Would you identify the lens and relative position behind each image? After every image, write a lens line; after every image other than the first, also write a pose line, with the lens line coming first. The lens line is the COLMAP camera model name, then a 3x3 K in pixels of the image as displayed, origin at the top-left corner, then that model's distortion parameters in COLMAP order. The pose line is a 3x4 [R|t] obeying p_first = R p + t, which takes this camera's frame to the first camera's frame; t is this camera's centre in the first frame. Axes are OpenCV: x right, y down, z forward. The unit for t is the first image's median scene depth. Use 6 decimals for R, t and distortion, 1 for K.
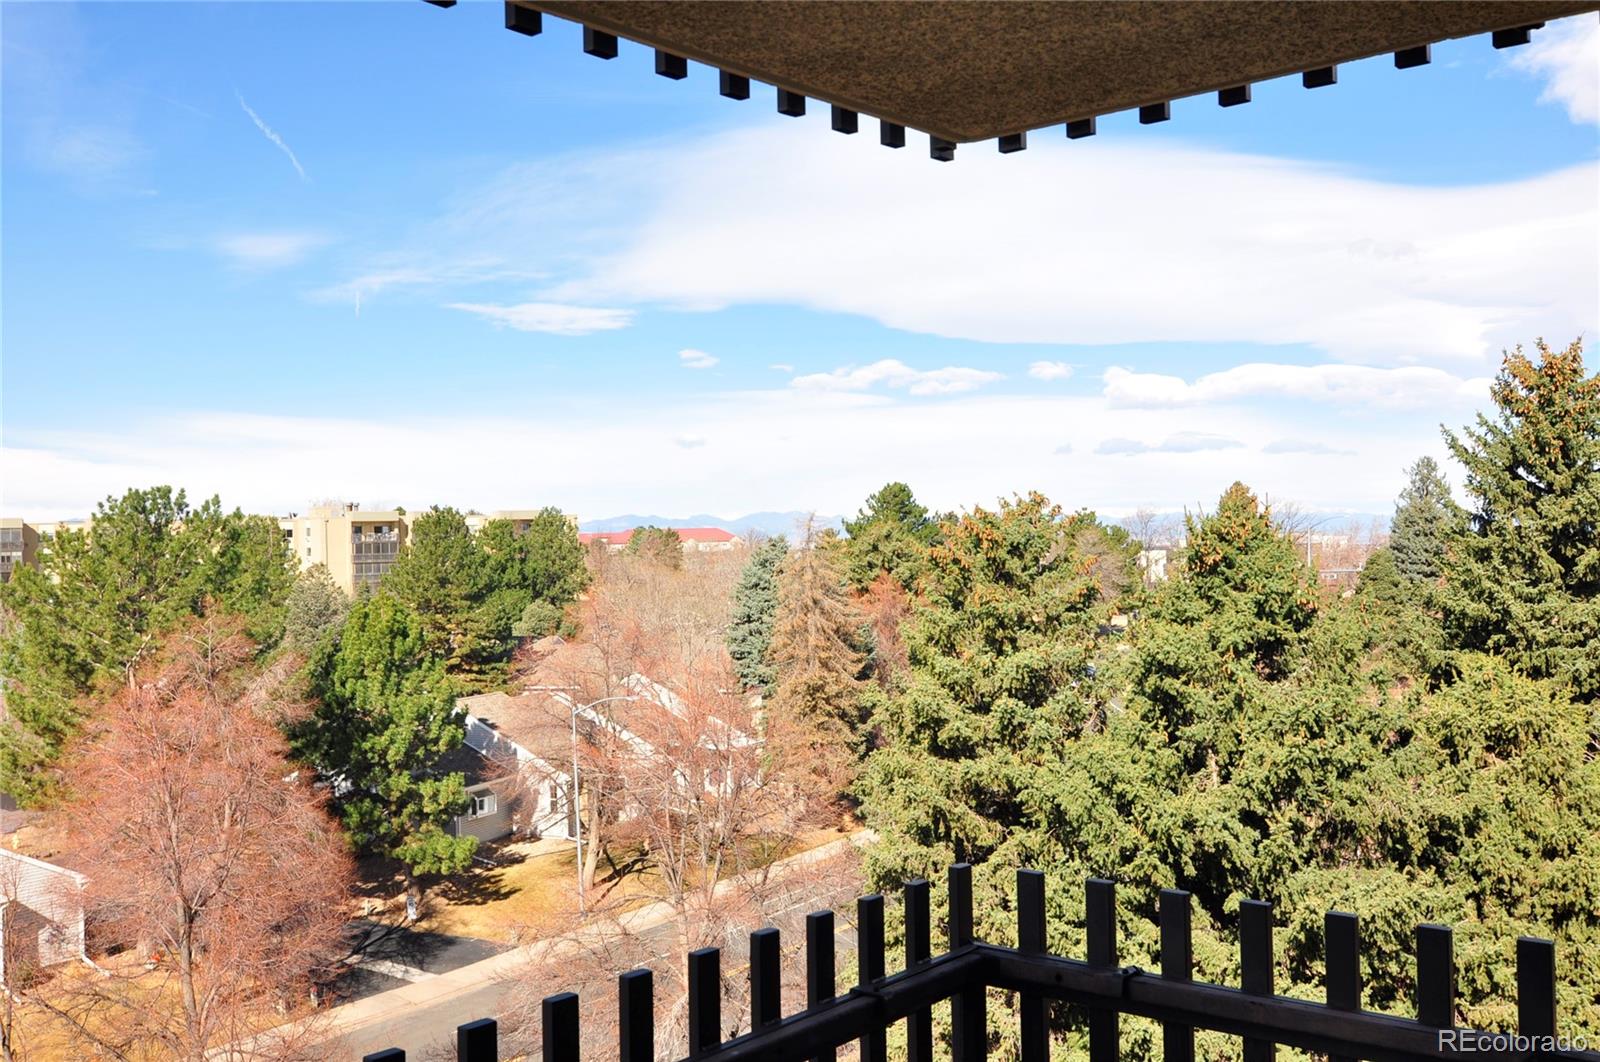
lens RADIAL K [[1560.1, 0, 802.0], [0, 1560.1, 526.9], [0, 0, 1]] dist [0.008189, 0.000000]
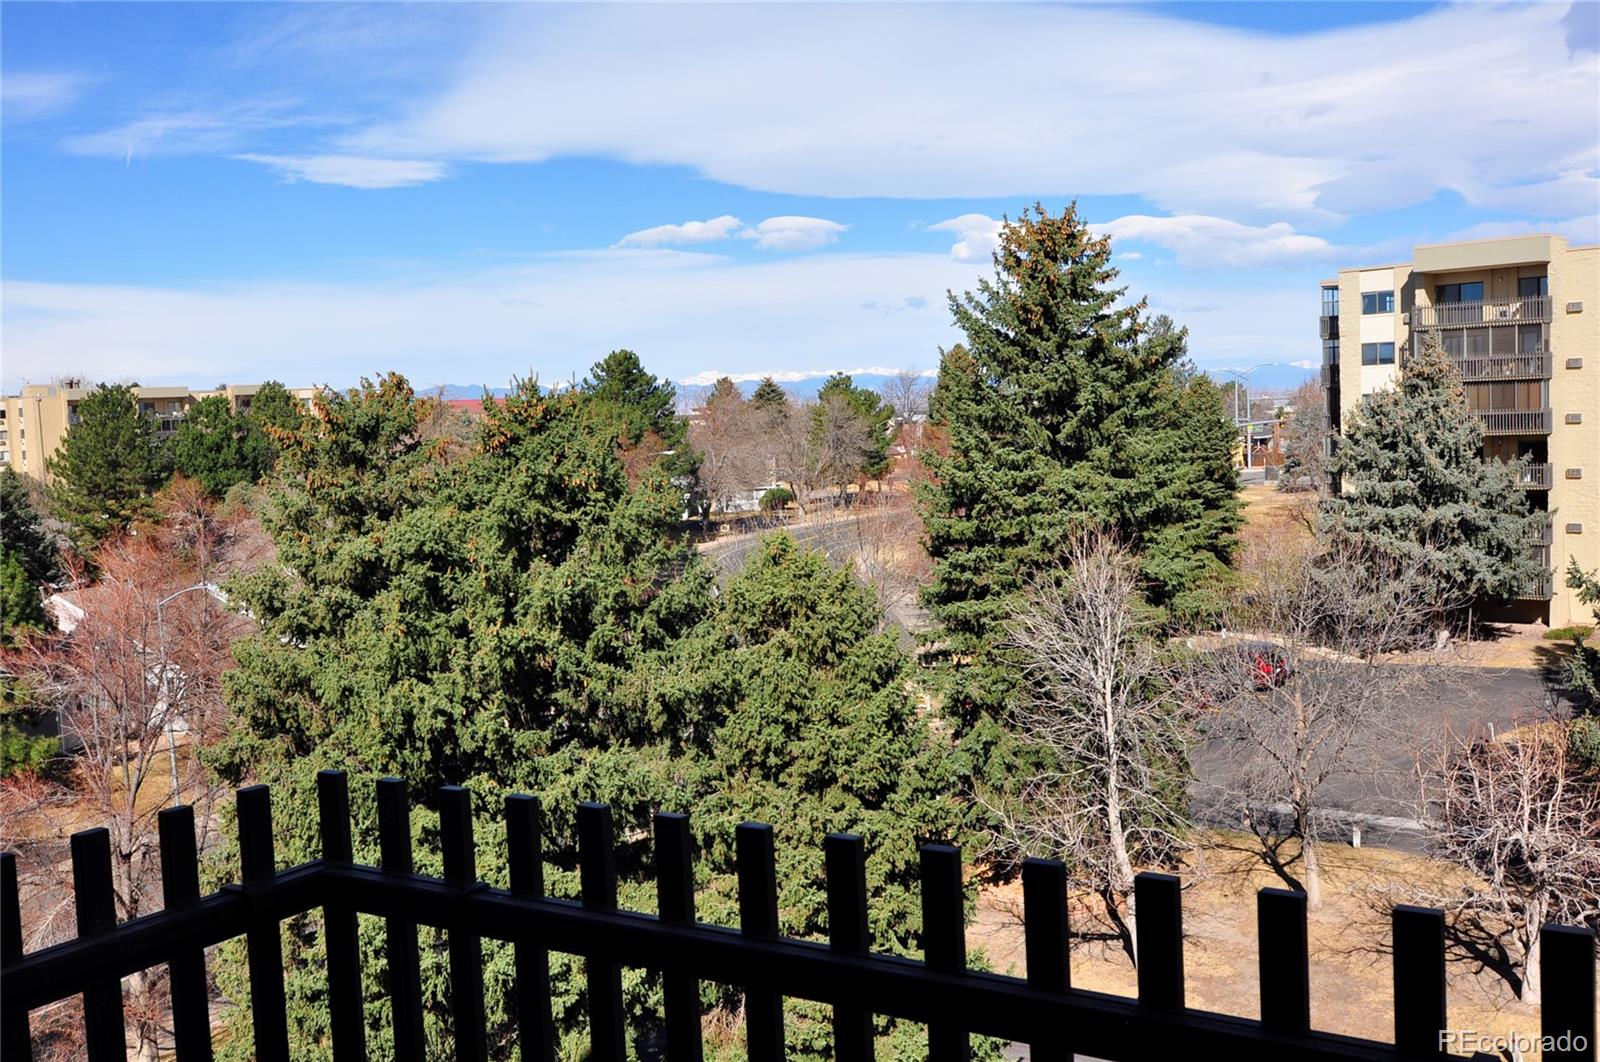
lens RADIAL K [[1623.9, 0, 800.7], [0, 1623.9, 547.9], [0, 0, 1]] dist [0.001152, 0.000000]
pose [[0.994354, -0.028217, 0.102292, 0.224091], [0.018341, 0.995190, 0.096231, -0.004924], [-0.104515, -0.093811, 0.990089, -0.026637]]
